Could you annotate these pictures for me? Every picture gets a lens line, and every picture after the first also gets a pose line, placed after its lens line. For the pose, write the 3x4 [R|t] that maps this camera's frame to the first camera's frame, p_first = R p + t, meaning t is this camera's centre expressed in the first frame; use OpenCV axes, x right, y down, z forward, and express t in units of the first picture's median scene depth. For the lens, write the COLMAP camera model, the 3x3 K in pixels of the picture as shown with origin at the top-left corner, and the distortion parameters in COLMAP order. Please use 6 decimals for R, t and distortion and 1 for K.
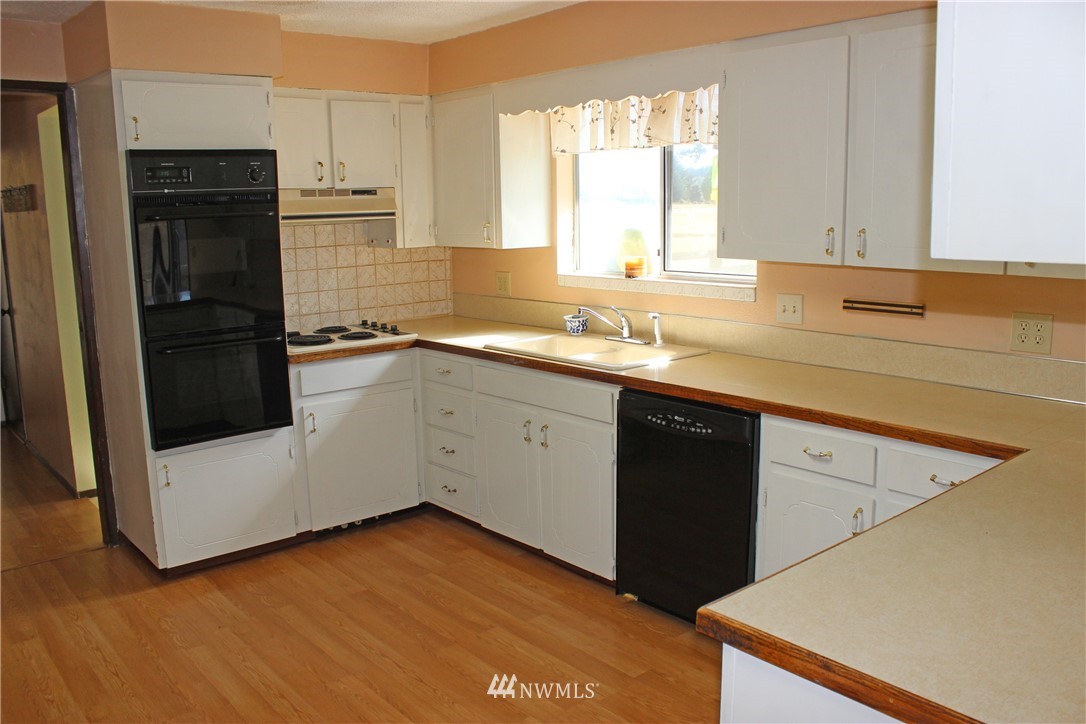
lens RADIAL K [[904.5, 0, 538.2], [0, 904.5, 384.5], [0, 0, 1]] dist [-0.169584, 0.150706]
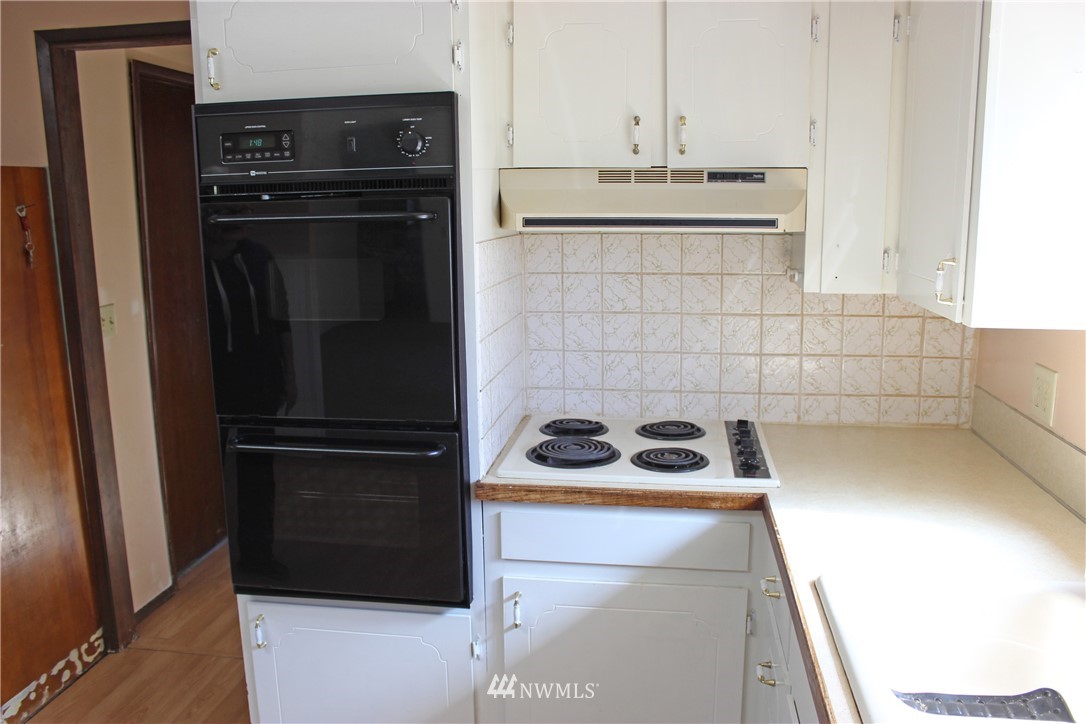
lens RADIAL K [[904.5, 0, 538.2], [0, 904.5, 384.5], [0, 0, 1]] dist [-0.169584, 0.150706]
pose [[0.666642, 0.164609, -0.726974, 0.121369], [-0.149999, 0.984984, 0.085479, -0.136165], [0.730129, 0.052062, 0.681323, 0.629529]]
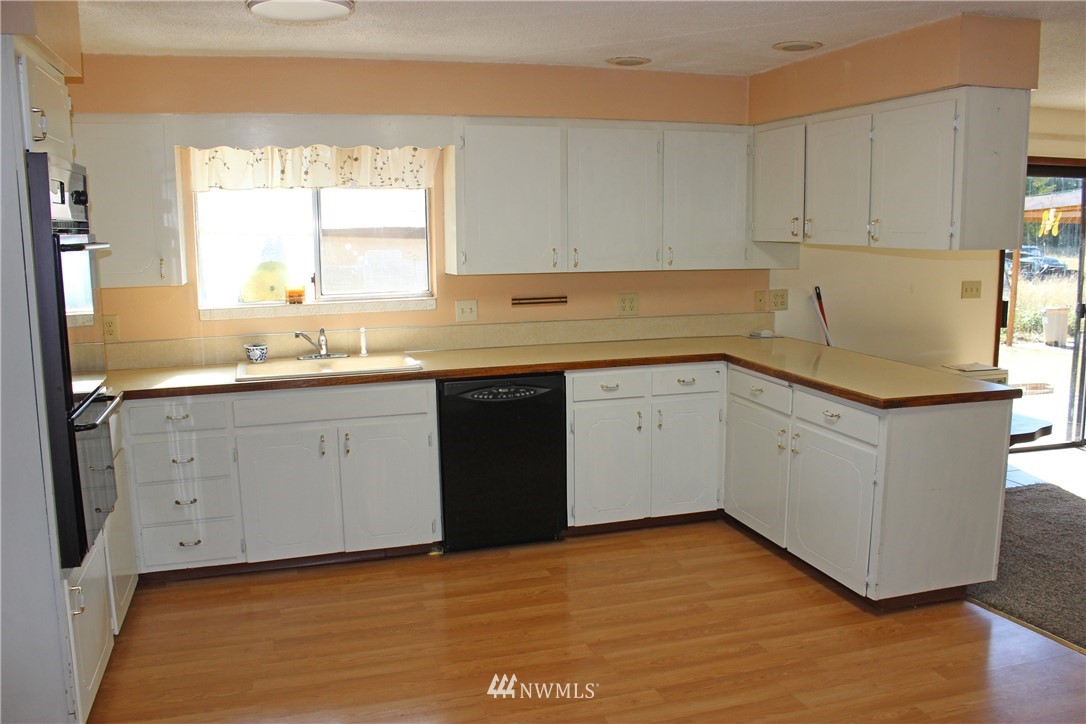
lens RADIAL K [[904.5, 0, 538.2], [0, 904.5, 384.5], [0, 0, 1]] dist [-0.169584, 0.150706]
pose [[0.388100, -0.142519, 0.910531, -0.806490], [0.187182, 0.979569, 0.073541, -0.046354], [-0.902409, 0.141893, 0.406847, 0.298186]]
